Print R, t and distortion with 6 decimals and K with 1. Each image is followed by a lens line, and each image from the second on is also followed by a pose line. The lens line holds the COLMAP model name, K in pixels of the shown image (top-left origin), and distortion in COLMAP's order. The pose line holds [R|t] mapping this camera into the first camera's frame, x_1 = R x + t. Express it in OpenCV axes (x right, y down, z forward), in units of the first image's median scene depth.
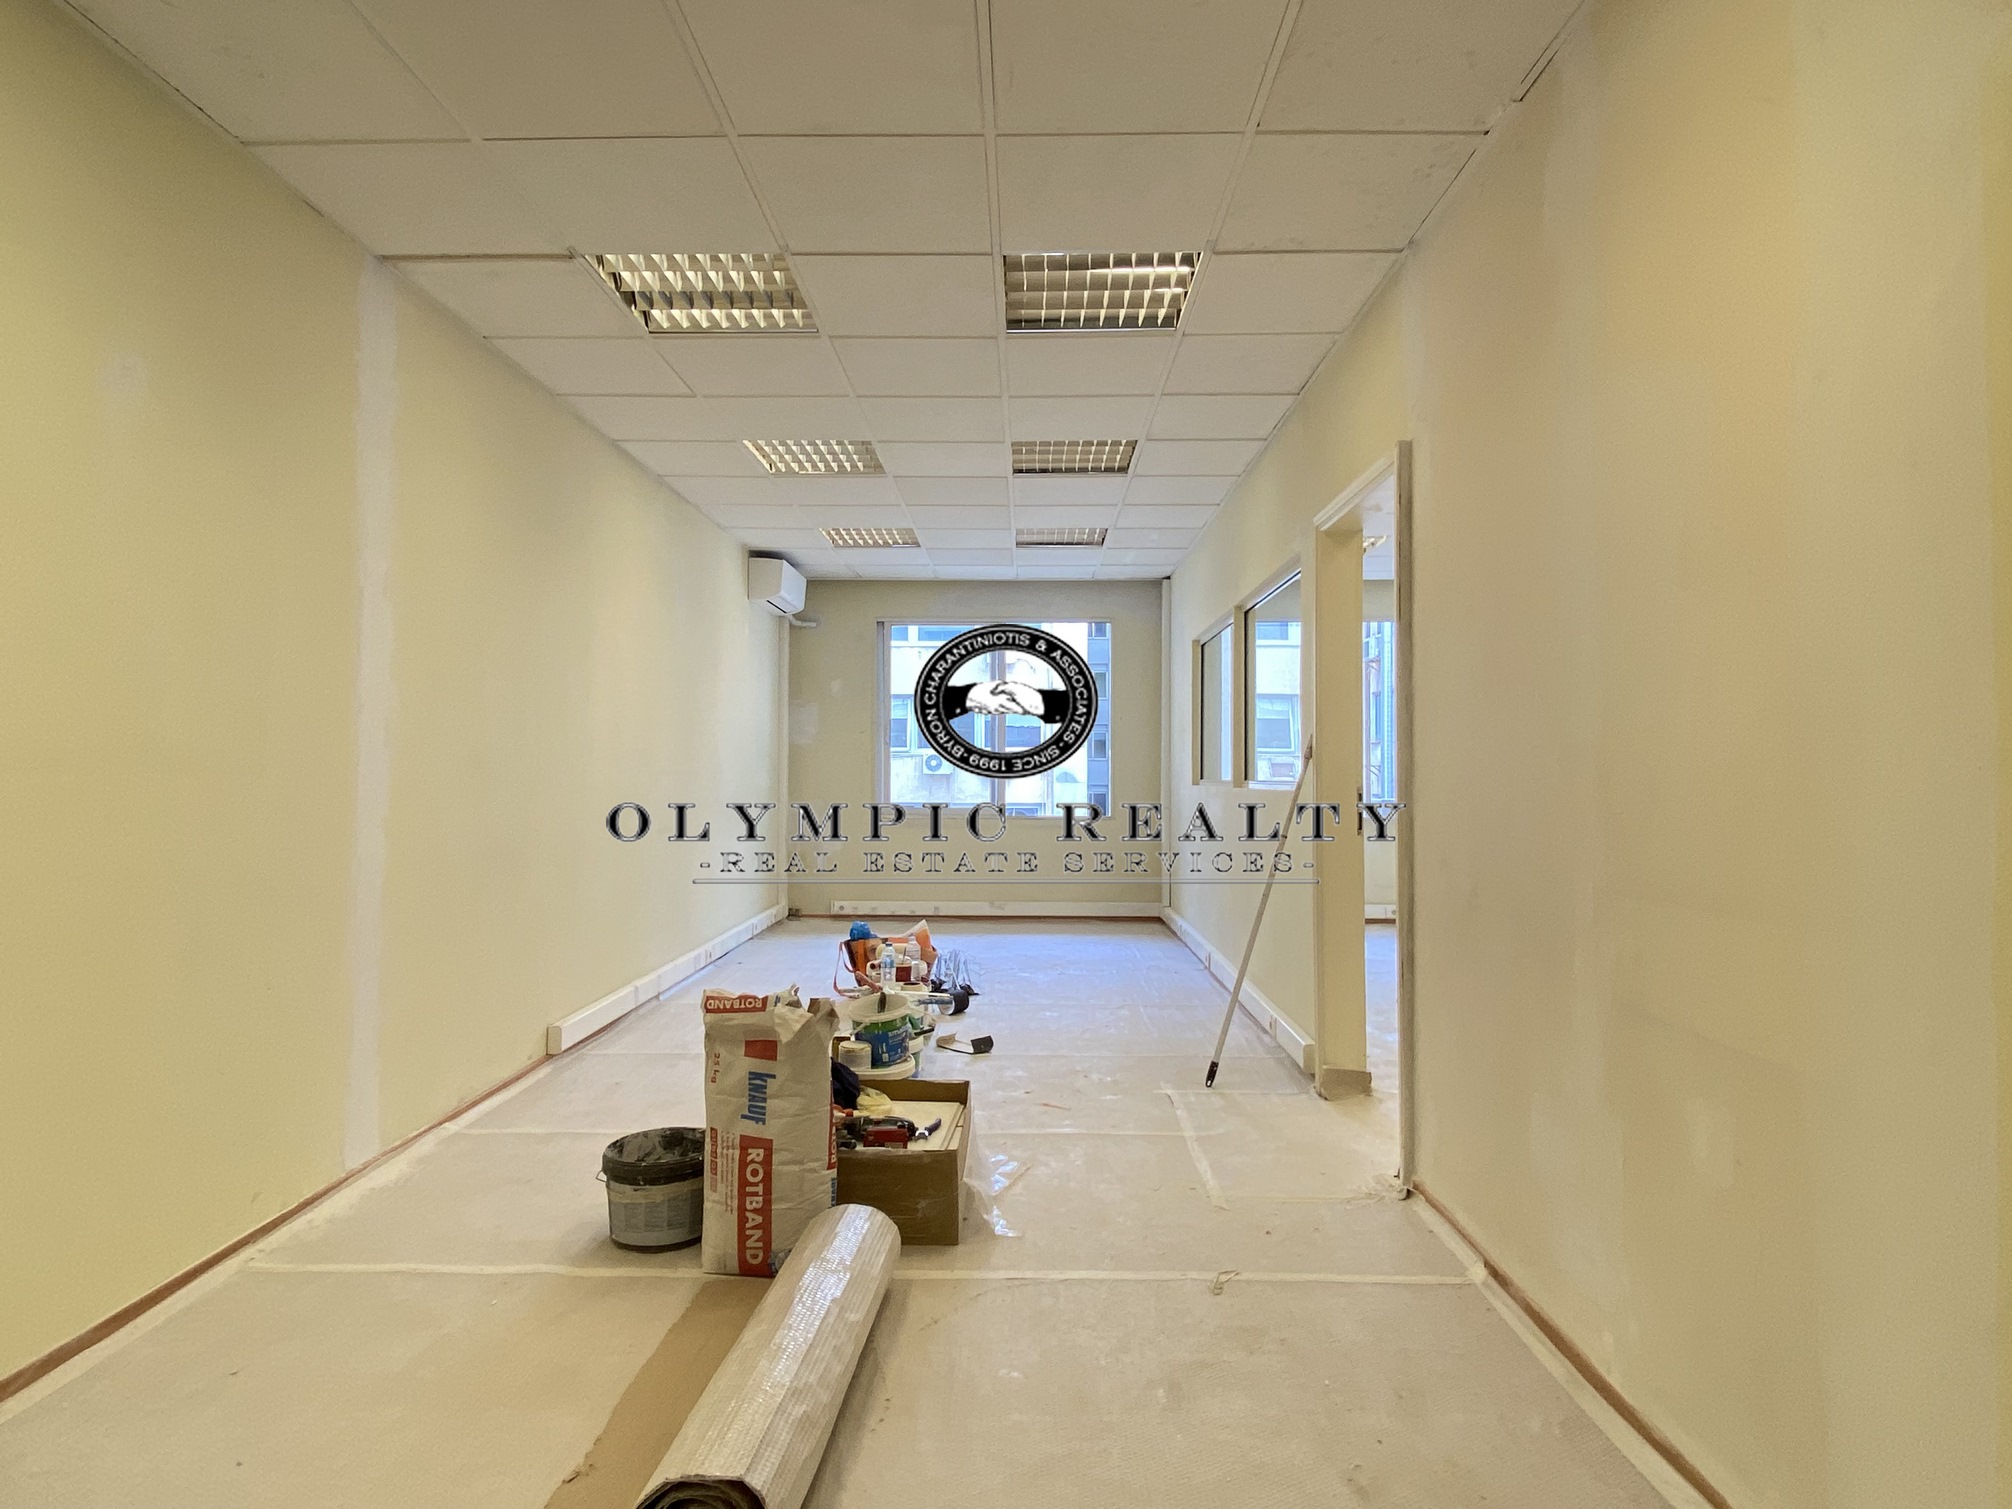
lens RADIAL K [[1135.1, 0, 1013.3], [0, 1135.1, 756.5], [0, 0, 1]] dist [0.014579, -0.007719]
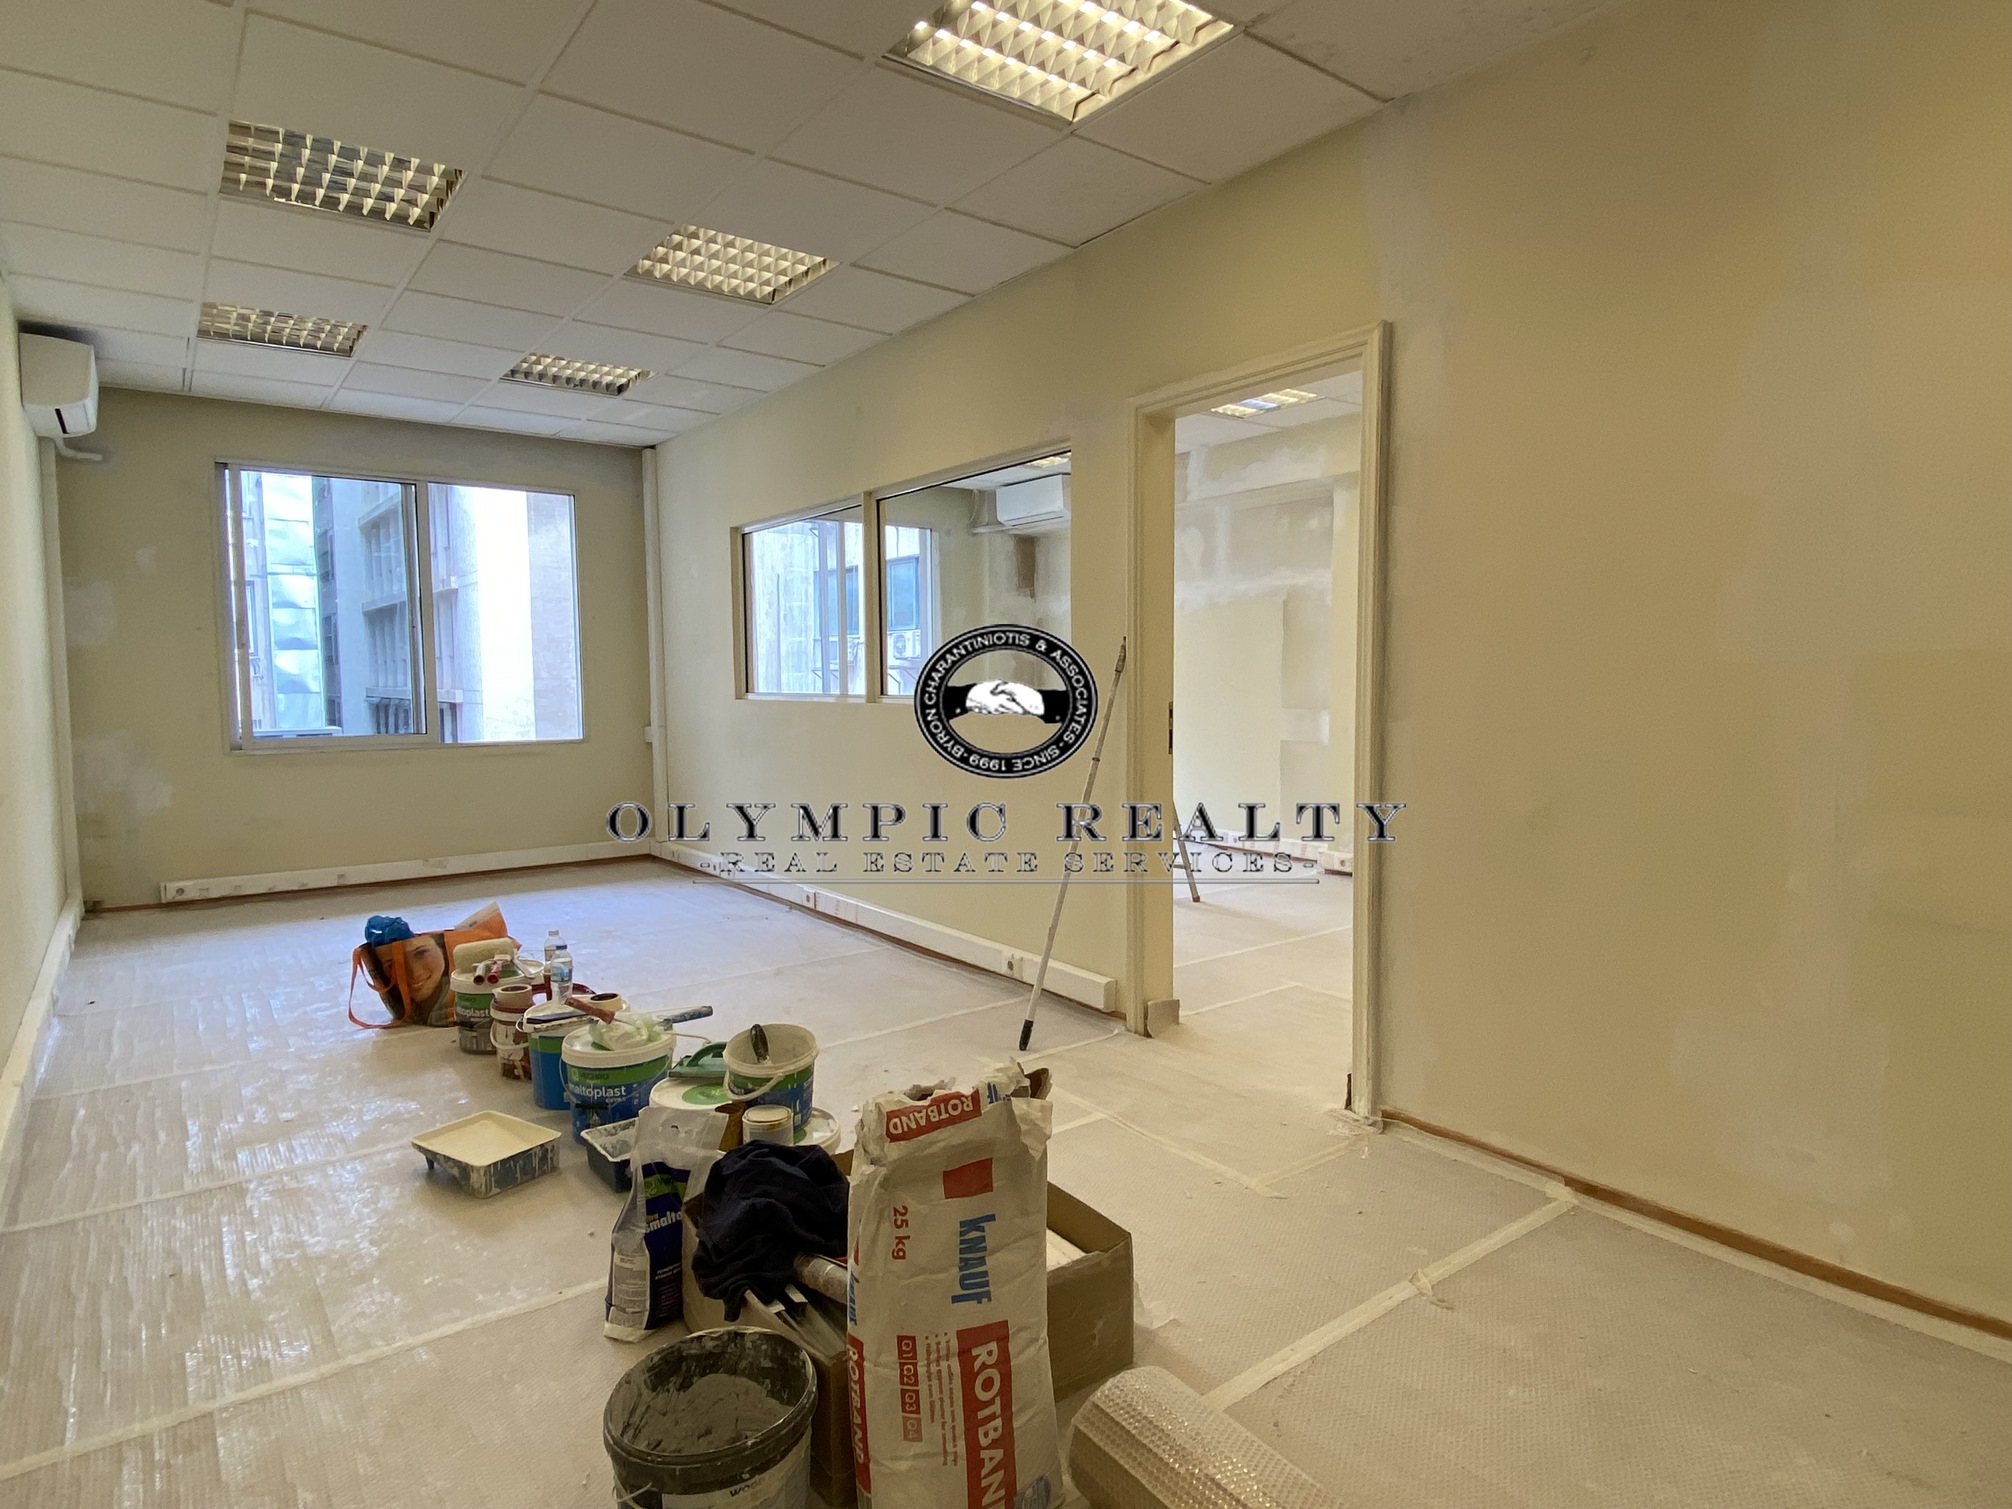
lens RADIAL K [[1135.1, 0, 1003.2], [0, 1135.1, 754.1], [0, 0, 1]] dist [0.014579, -0.007719]
pose [[0.784833, -0.052137, 0.617510, -0.562997], [0.000201, 0.996476, 0.083878, -0.012839], [-0.619707, -0.065706, 0.782078, 0.540937]]
